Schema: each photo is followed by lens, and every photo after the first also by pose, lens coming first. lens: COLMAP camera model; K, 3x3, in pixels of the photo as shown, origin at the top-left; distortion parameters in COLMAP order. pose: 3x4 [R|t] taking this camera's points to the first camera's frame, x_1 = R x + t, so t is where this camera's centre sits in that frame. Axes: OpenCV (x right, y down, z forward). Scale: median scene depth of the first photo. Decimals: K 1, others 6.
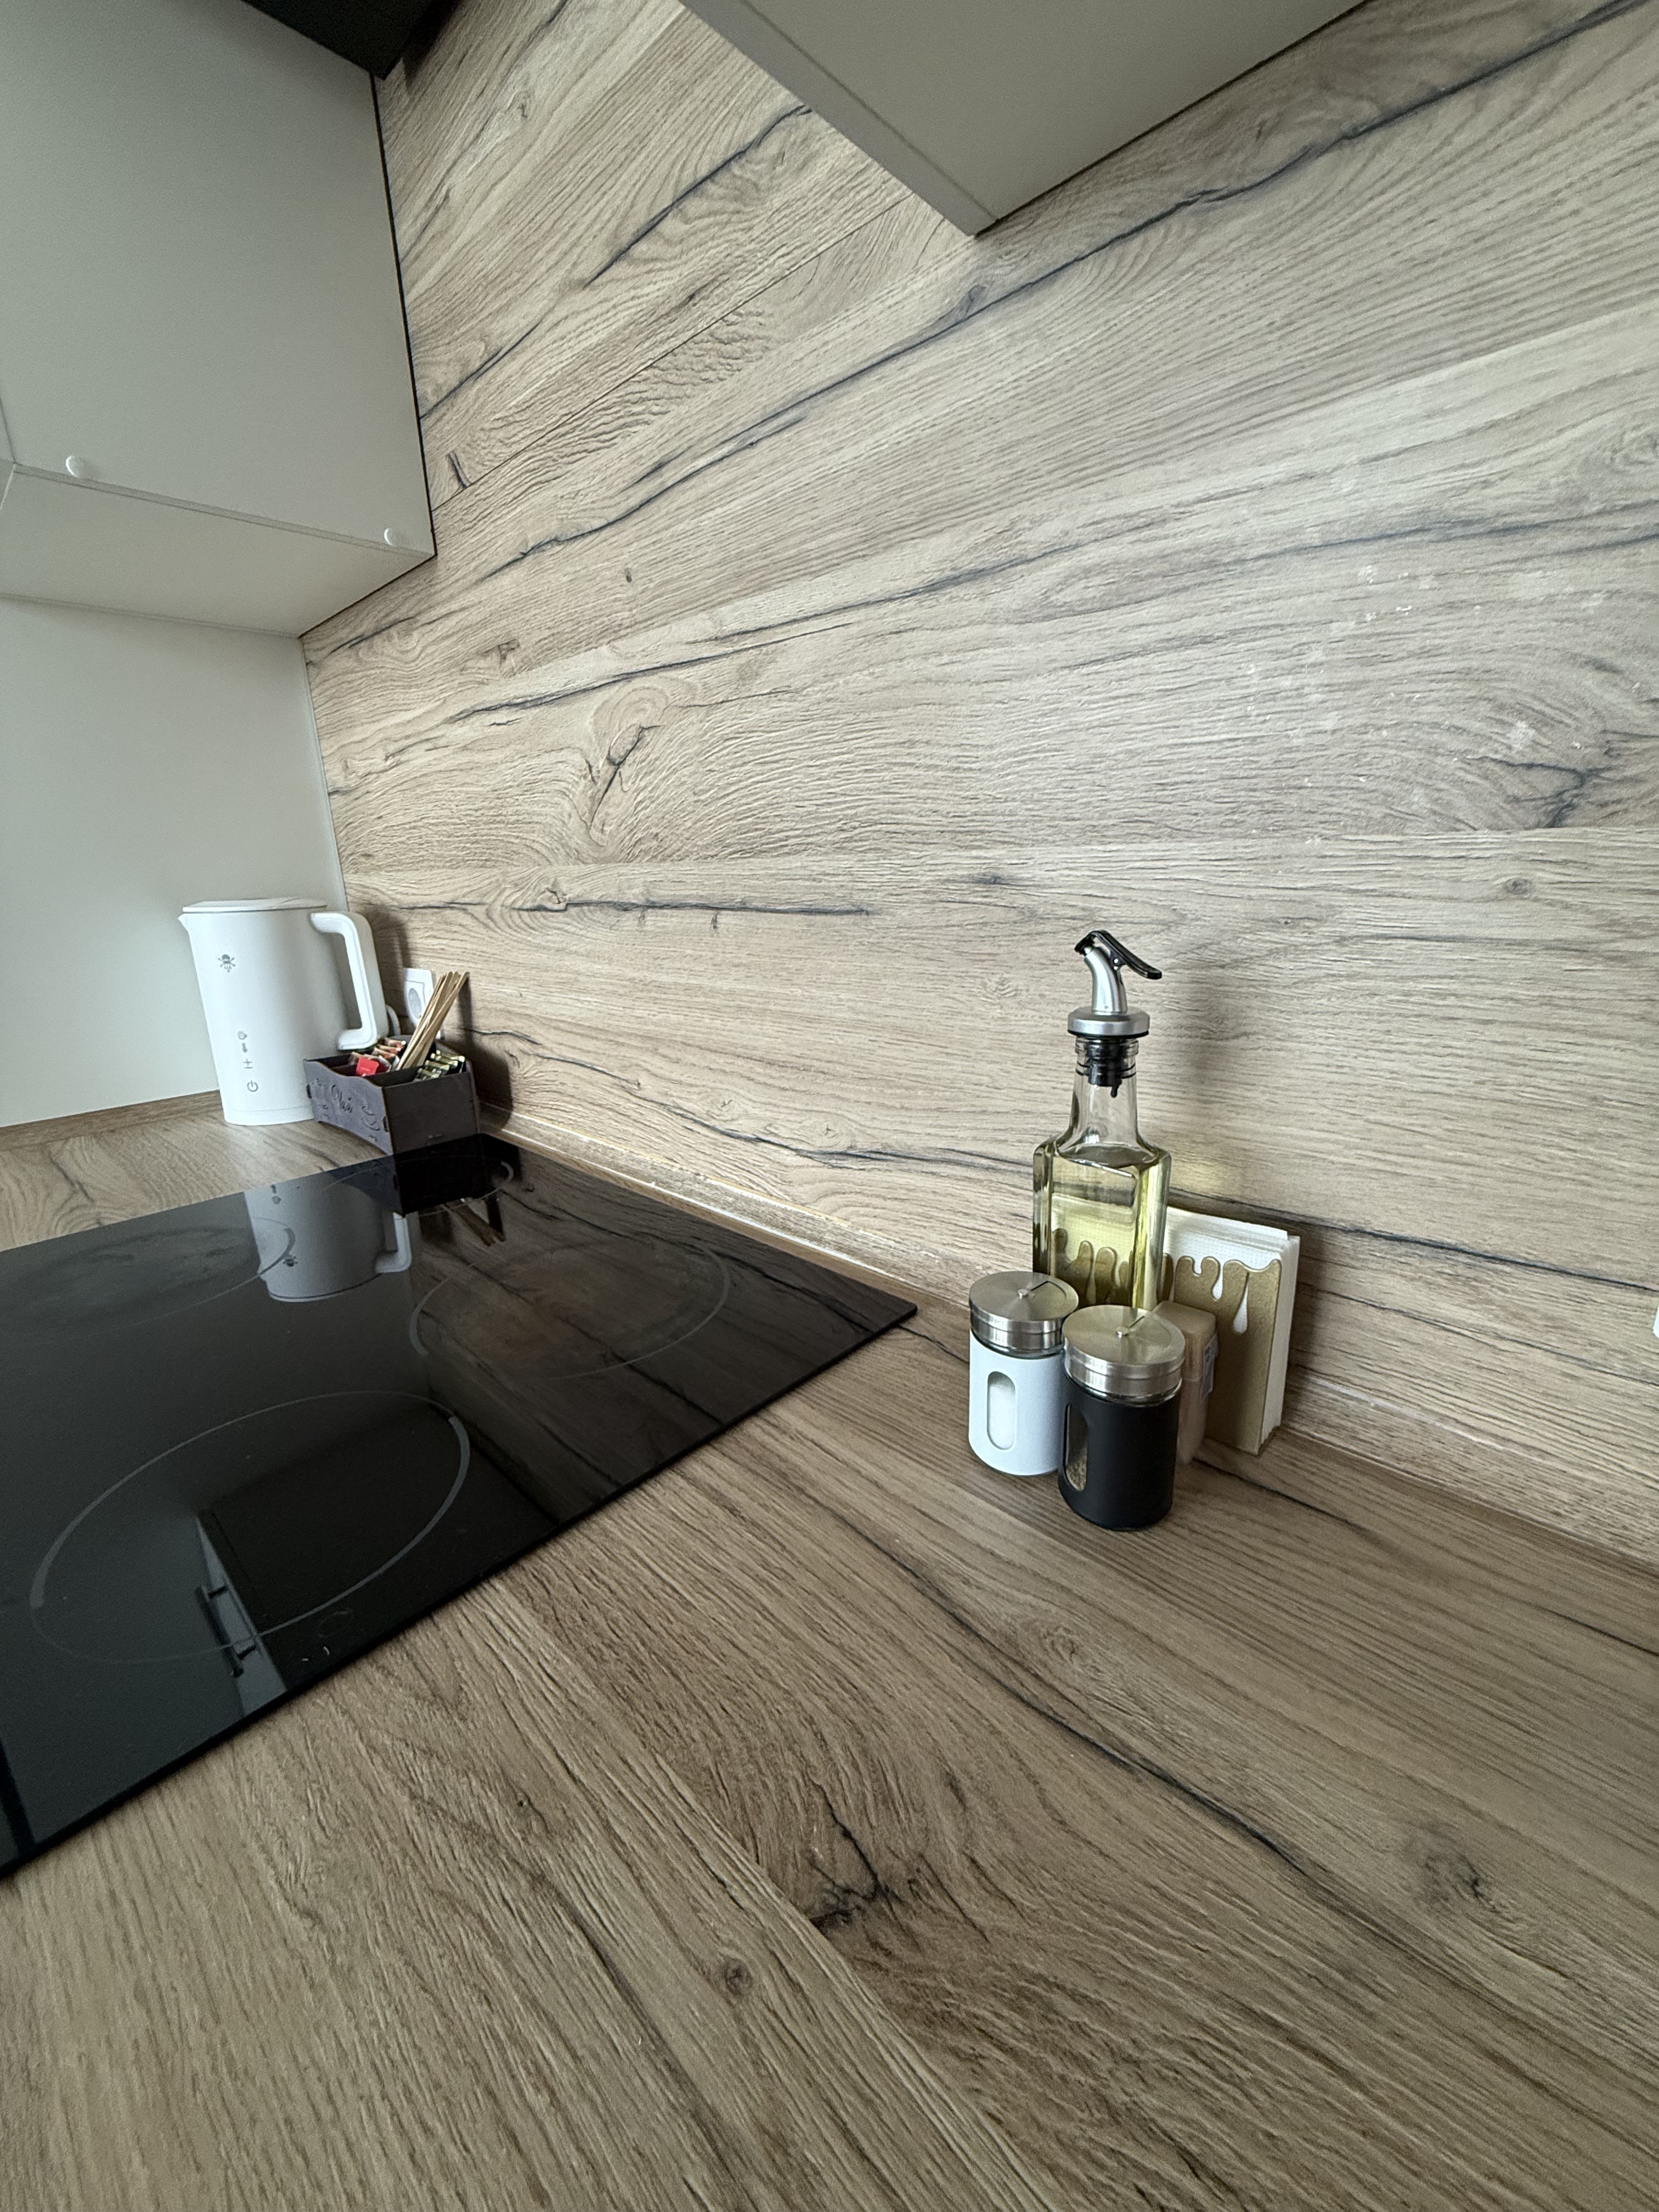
lens RADIAL K [[877.9, 0, 835.7], [0, 877.9, 1096.6], [0, 0, 1]] dist [-0.000193, 0.000057]
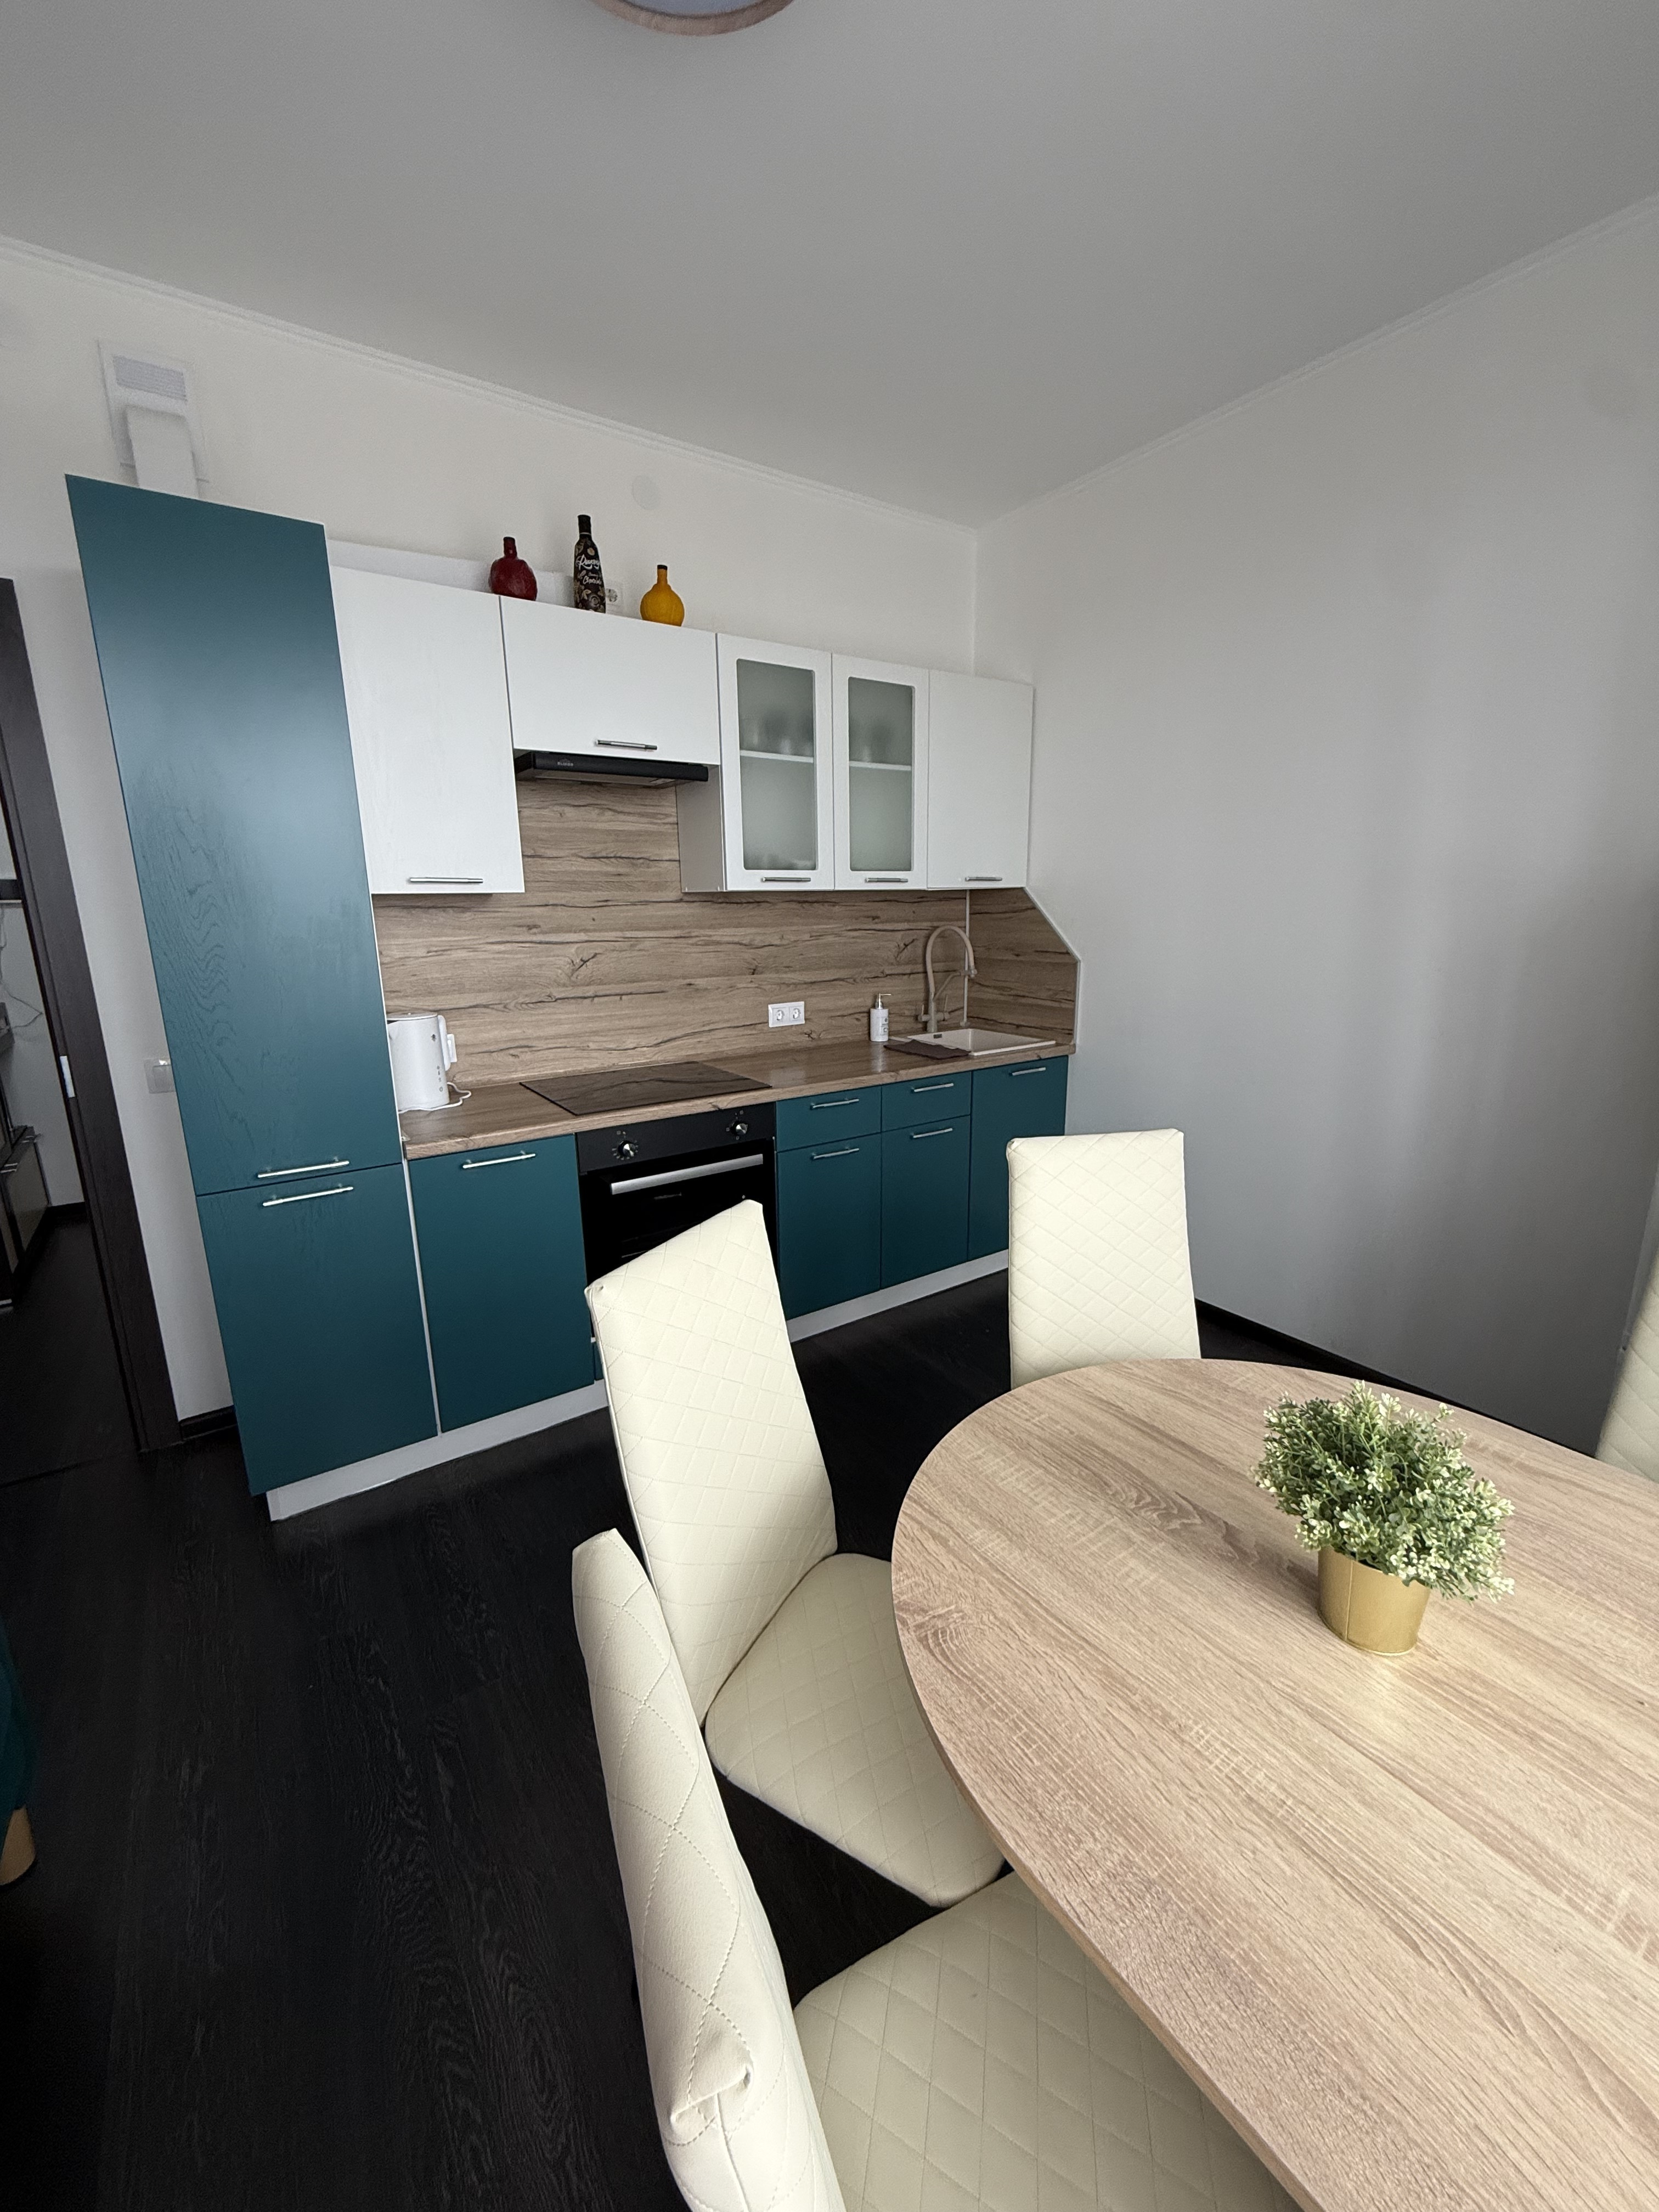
lens RADIAL K [[879.2, 0, 832.0], [0, 879.2, 1101.7], [0, 0, 1]] dist [-0.000546, -0.000157]
pose [[0.212619, -0.188650, 0.958752, -3.847465], [0.260513, 0.956616, 0.130457, -0.007653], [-0.941767, 0.222030, 0.252540, -0.871353]]
